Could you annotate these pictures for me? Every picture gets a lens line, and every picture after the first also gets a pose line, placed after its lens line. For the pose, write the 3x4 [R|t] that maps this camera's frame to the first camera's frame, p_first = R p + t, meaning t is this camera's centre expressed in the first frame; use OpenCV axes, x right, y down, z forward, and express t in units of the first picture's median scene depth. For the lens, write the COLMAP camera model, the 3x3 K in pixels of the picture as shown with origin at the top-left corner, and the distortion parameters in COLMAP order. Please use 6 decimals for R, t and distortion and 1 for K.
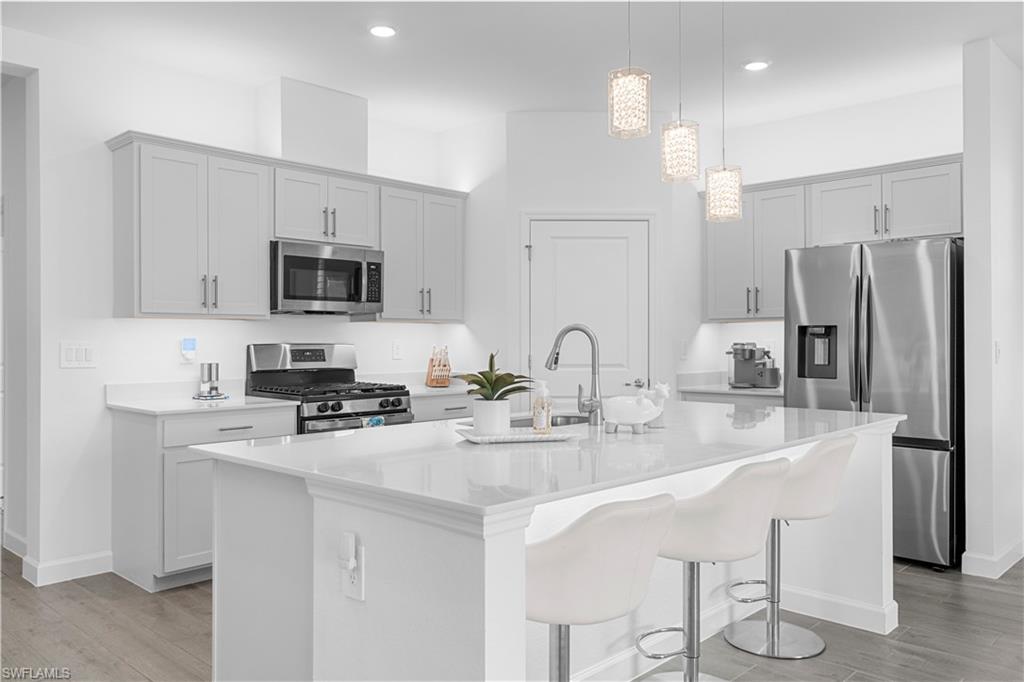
lens RADIAL K [[807.0, 0, 510.0], [0, 807.0, 335.5], [0, 0, 1]] dist [0.008583, 0.001230]
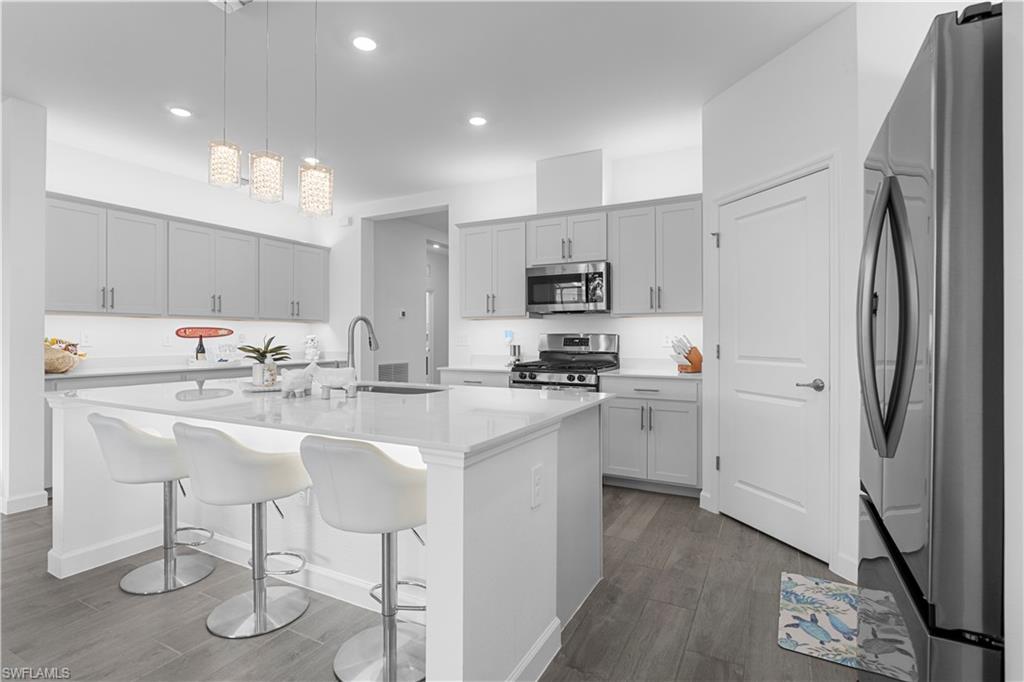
lens RADIAL K [[499.1, 0, 510.7], [0, 499.1, 339.3], [0, 0, 1]] dist [0.002428, 0.000613]
pose [[0.269549, 0.009008, -0.962944, 0.608281], [0.009082, 0.999888, 0.011896, 0.008669], [0.962944, -0.011952, 0.269437, 0.671505]]
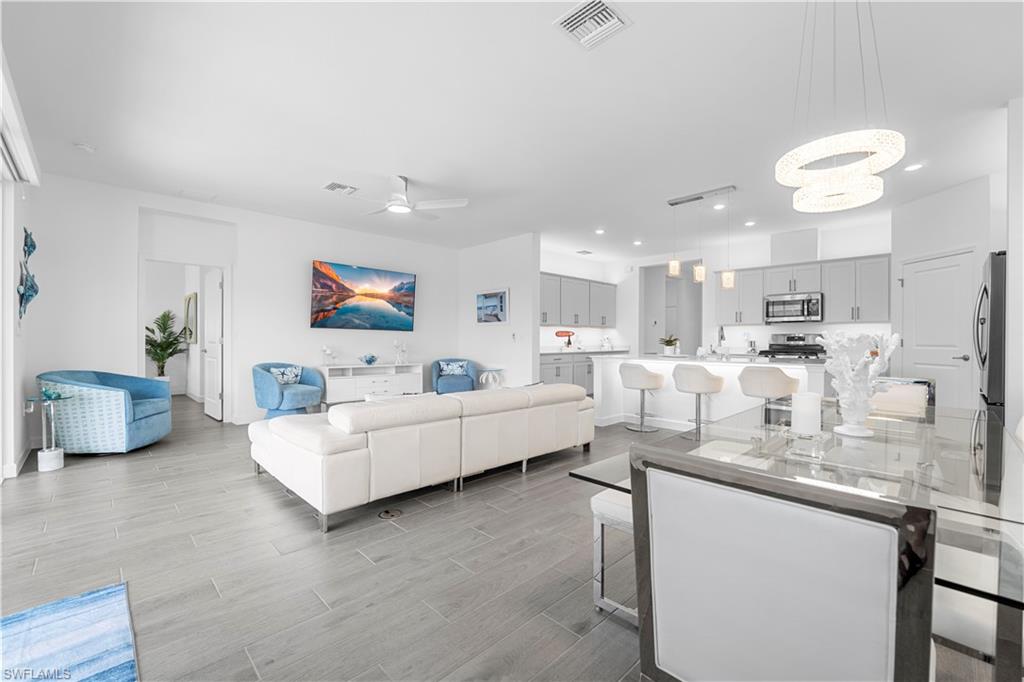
lens RADIAL K [[425.8, 0, 514.0], [0, 425.8, 342.9], [0, 0, 1]] dist [-0.003606, -0.001058]
pose [[-0.027307, 0.014444, -0.999523, 1.130912], [0.009562, 0.999854, 0.014188, 0.011566], [0.999581, -0.009170, -0.027441, 0.173345]]
